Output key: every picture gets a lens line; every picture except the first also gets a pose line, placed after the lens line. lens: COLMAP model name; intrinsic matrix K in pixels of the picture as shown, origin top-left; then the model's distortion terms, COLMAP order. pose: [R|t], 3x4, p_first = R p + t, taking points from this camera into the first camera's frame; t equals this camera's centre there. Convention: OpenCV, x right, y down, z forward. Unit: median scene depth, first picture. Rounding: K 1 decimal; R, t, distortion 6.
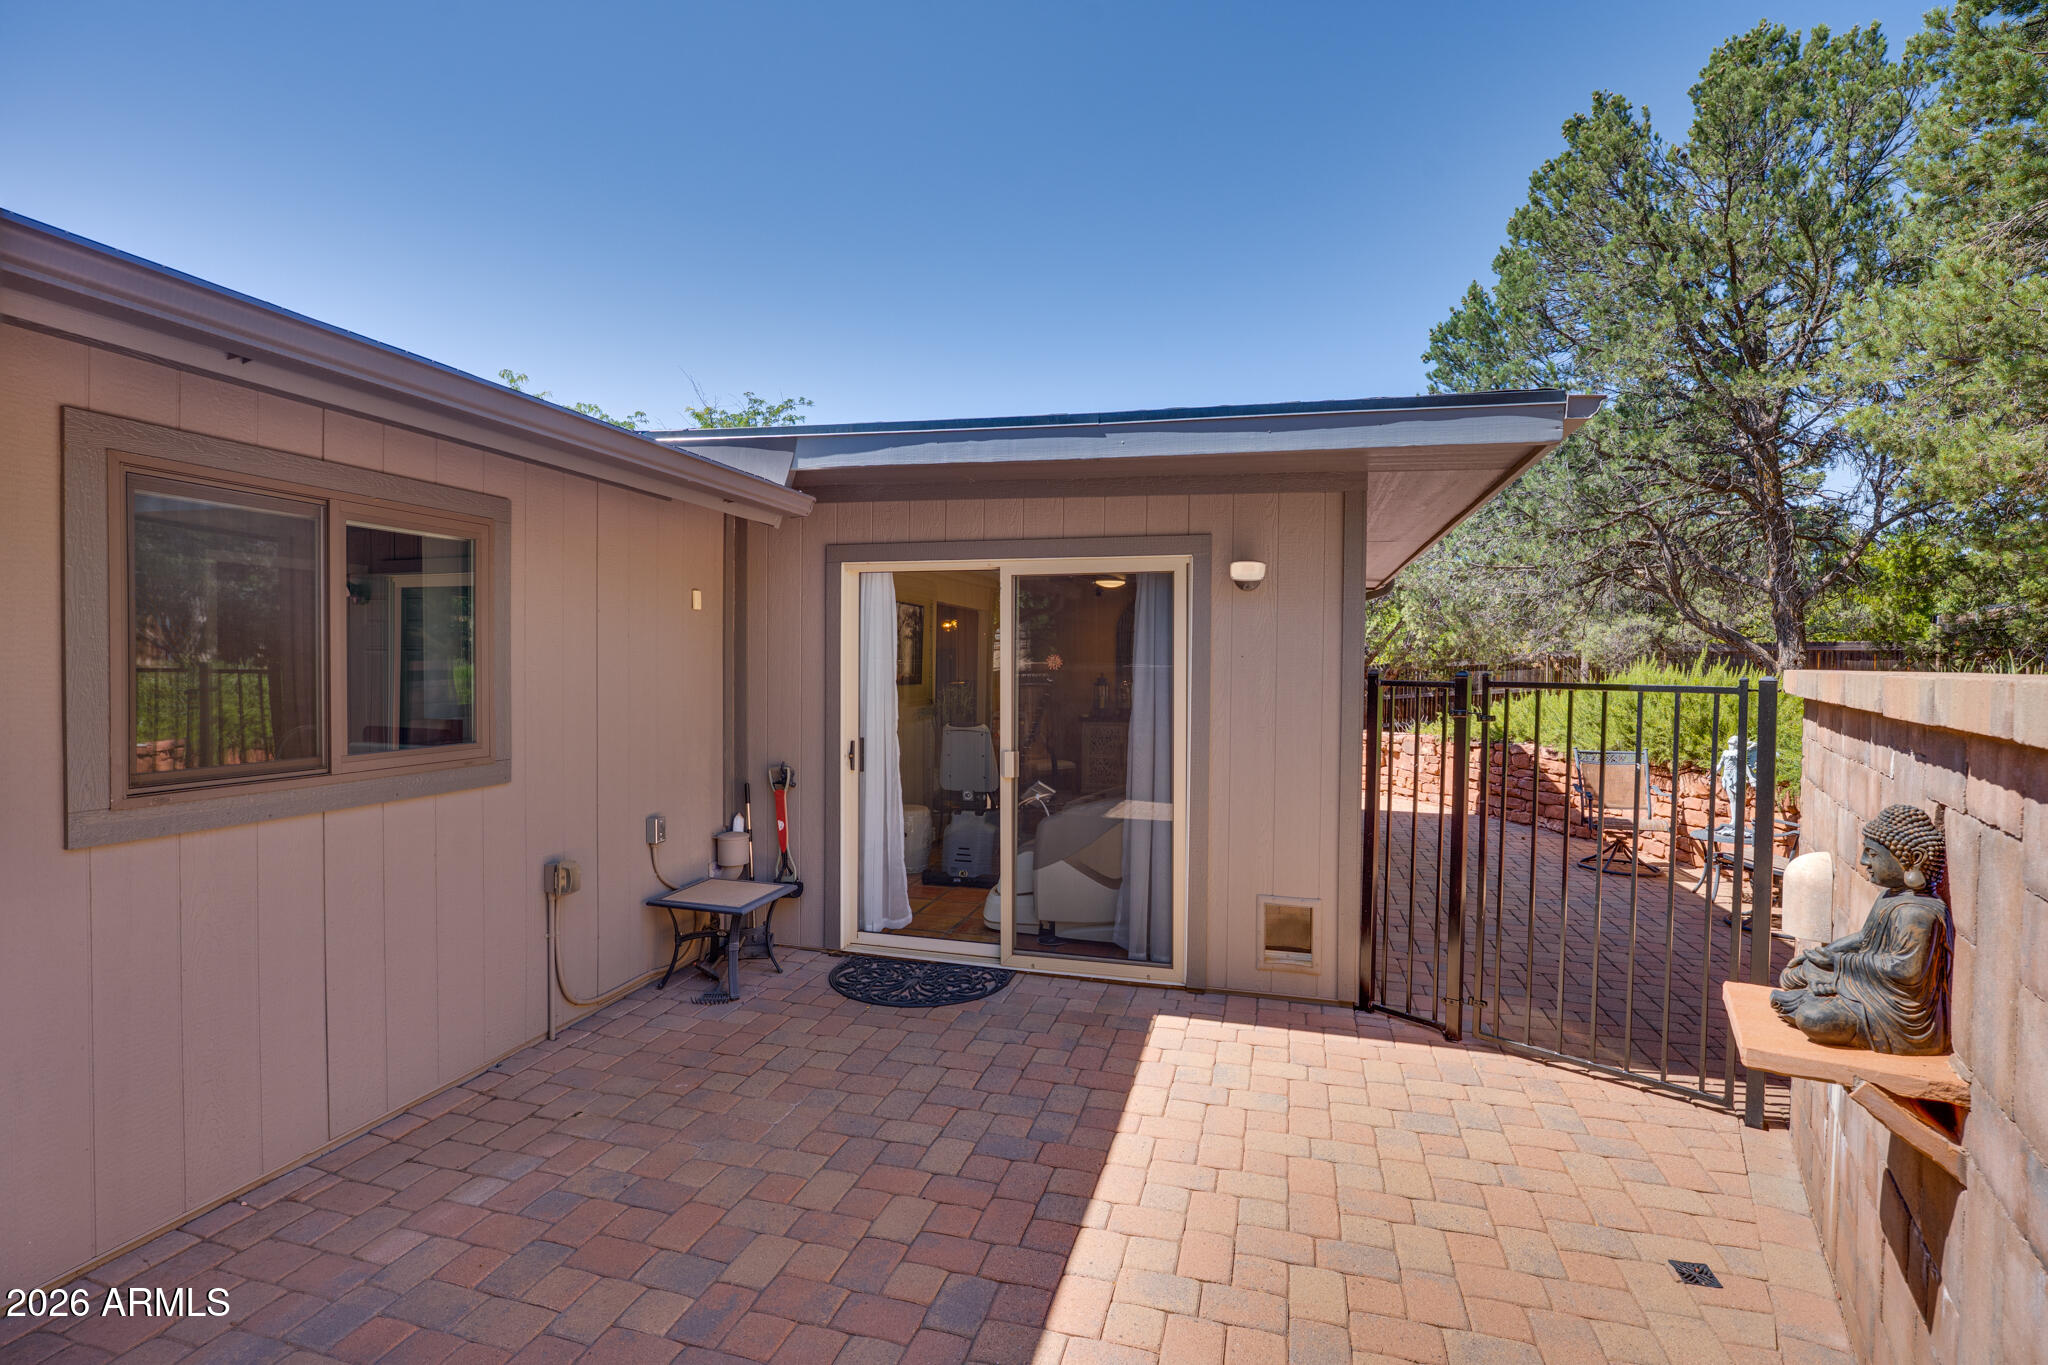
lens RADIAL K [[933.6, 0, 1019.6], [0, 933.6, 680.3], [0, 0, 1]] dist [-0.018658, 0.002200]
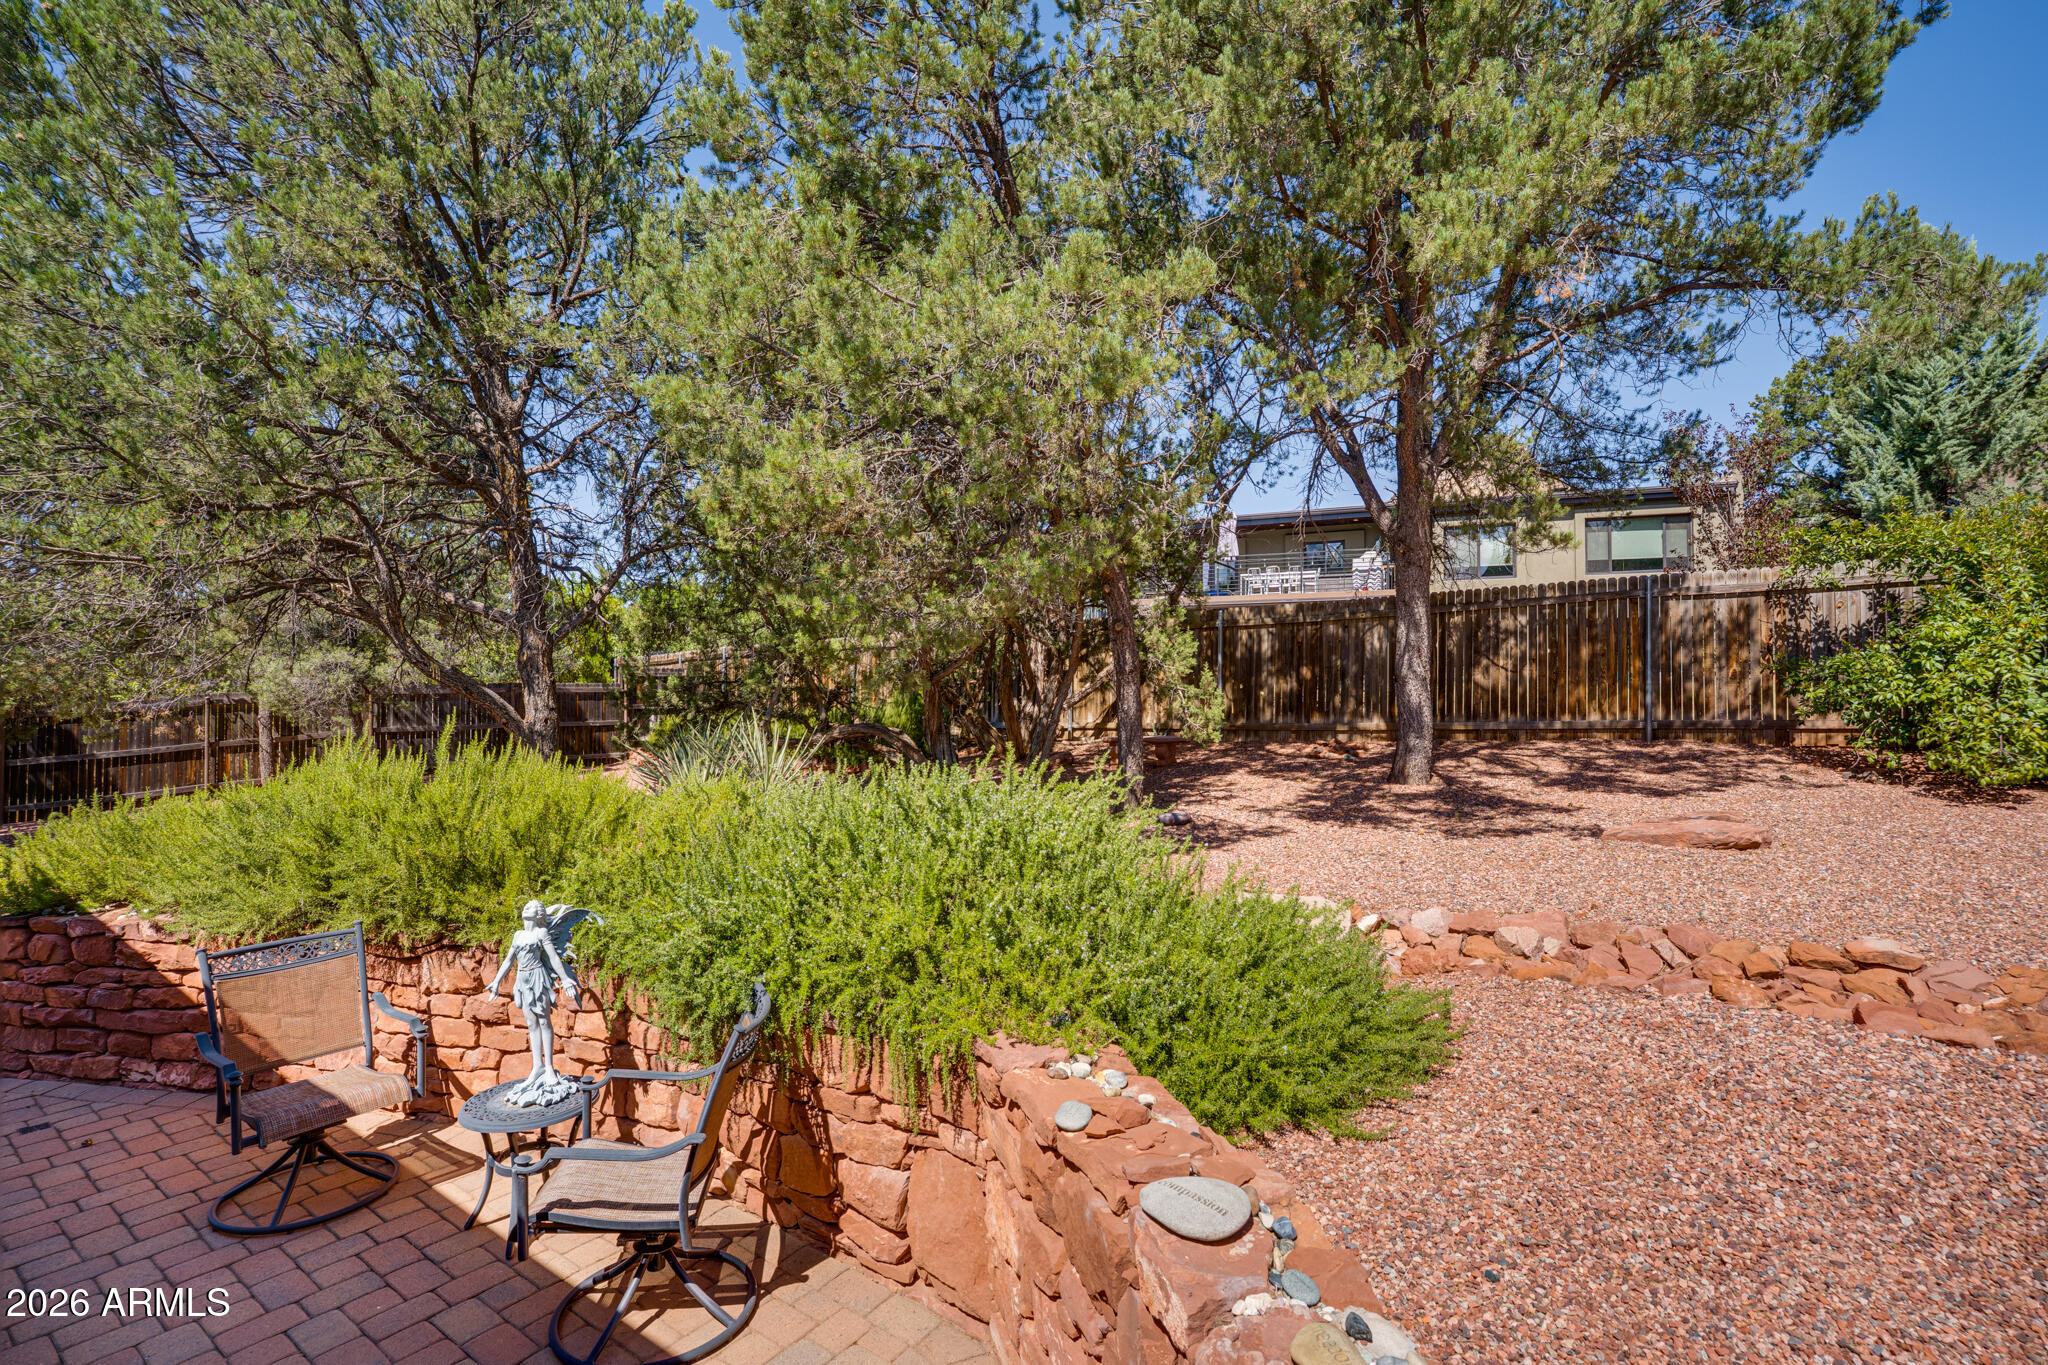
lens RADIAL K [[933.6, 0, 1019.6], [0, 933.6, 680.3], [0, 0, 1]] dist [-0.018658, 0.002200]
pose [[0.338578, 0.007641, 0.940907, 0.487047], [0.022690, 0.999610, -0.016283, -0.066707], [-0.940665, 0.026863, 0.338273, 0.734034]]
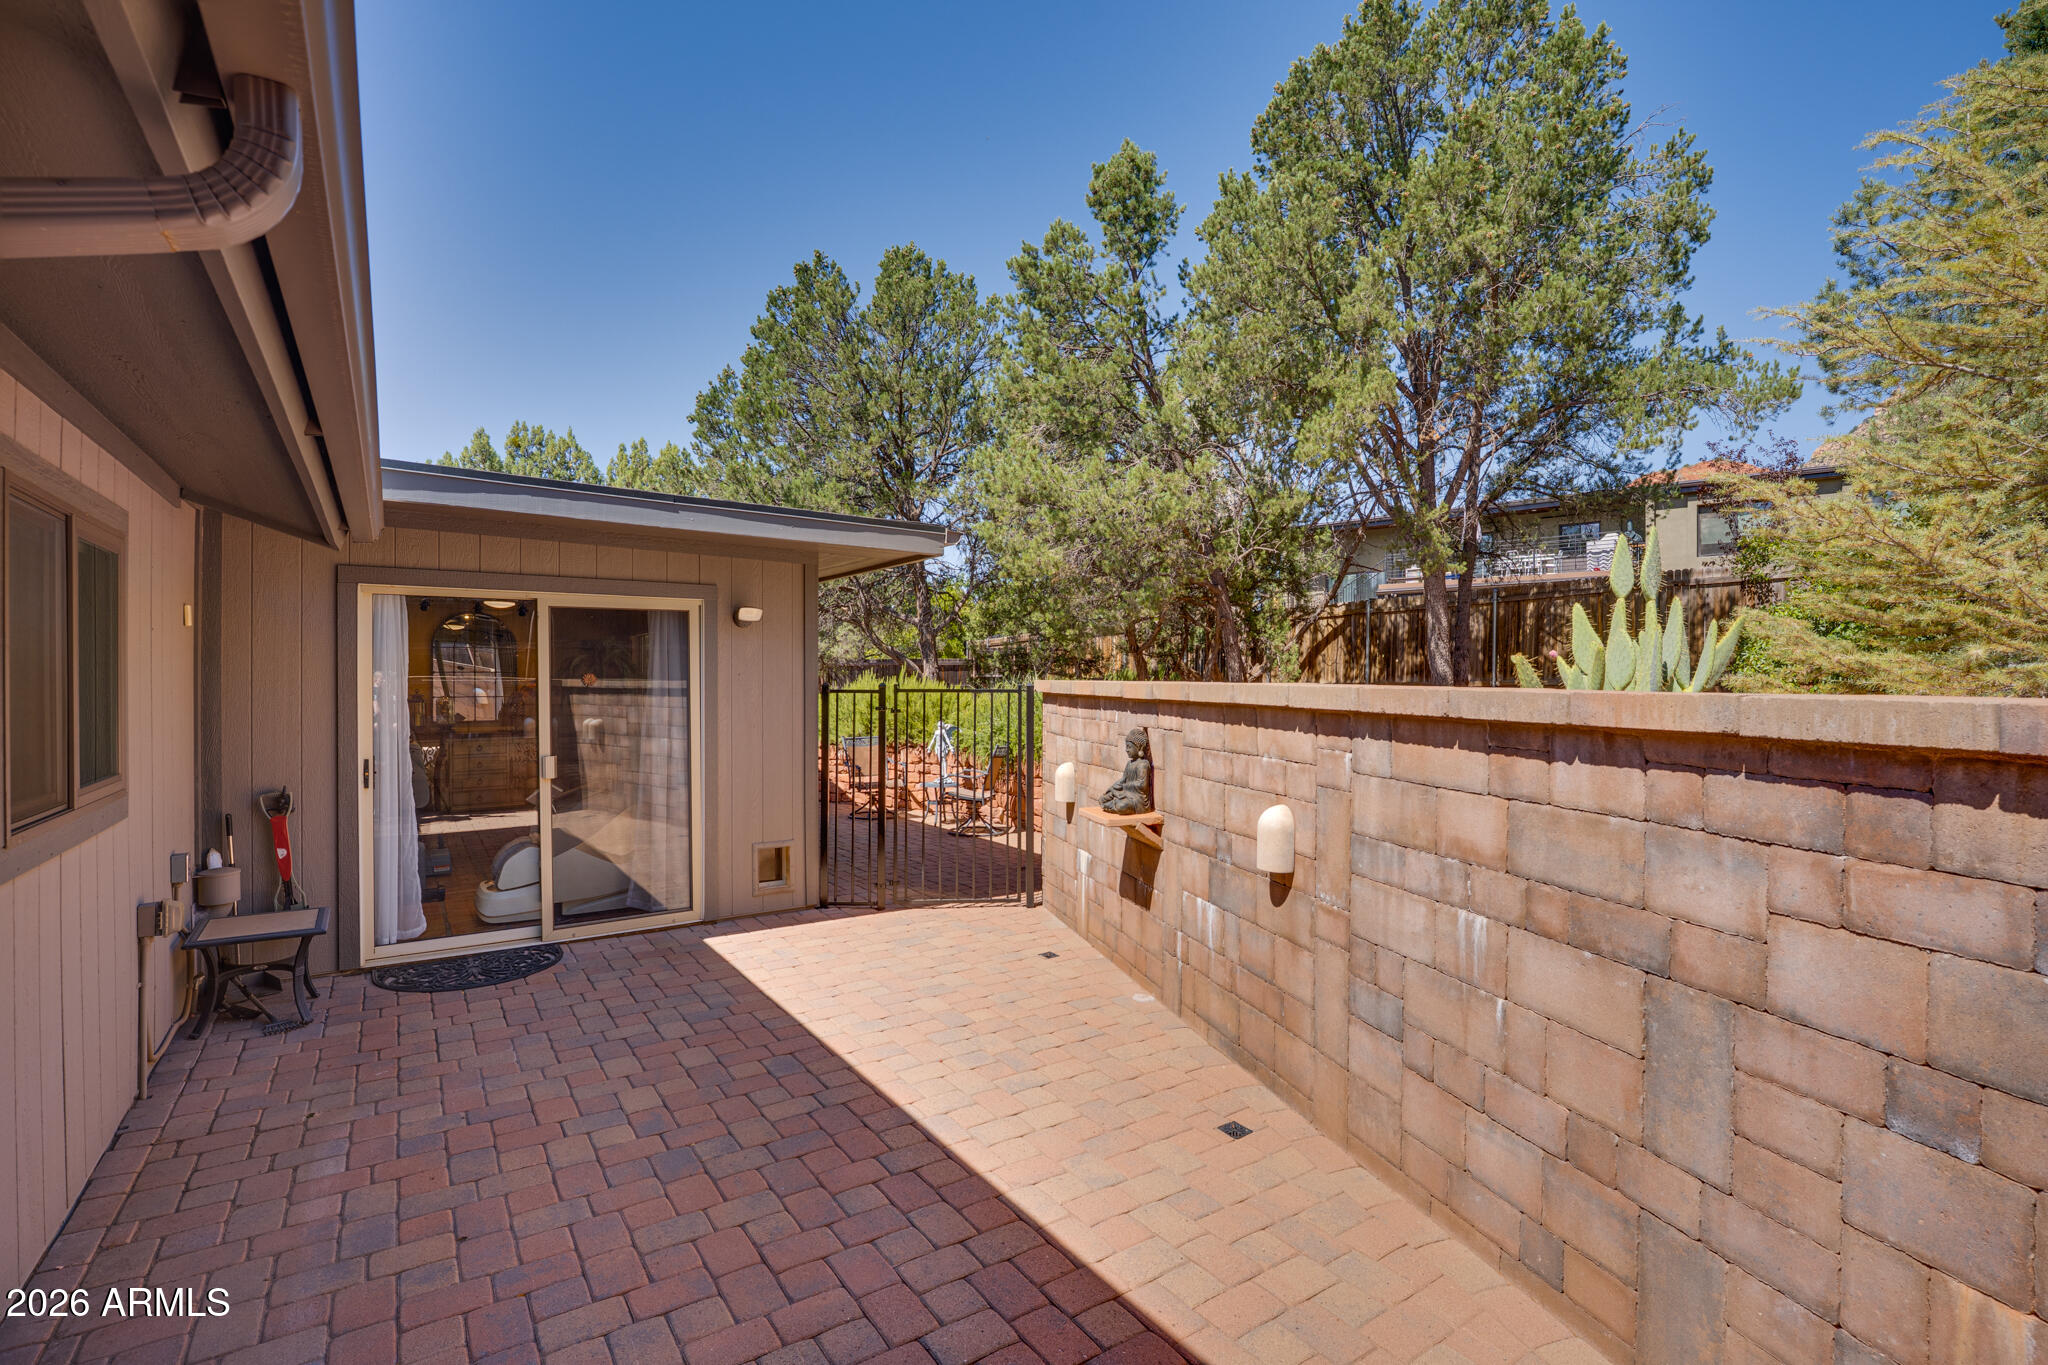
lens RADIAL K [[933.6, 0, 1019.6], [0, 933.6, 680.3], [0, 0, 1]] dist [-0.018658, 0.002200]
pose [[0.644104, -0.010784, 0.764862, -0.490055], [0.020557, 0.999784, -0.003214, -0.003061], [-0.764661, 0.017793, 0.644187, -0.191994]]
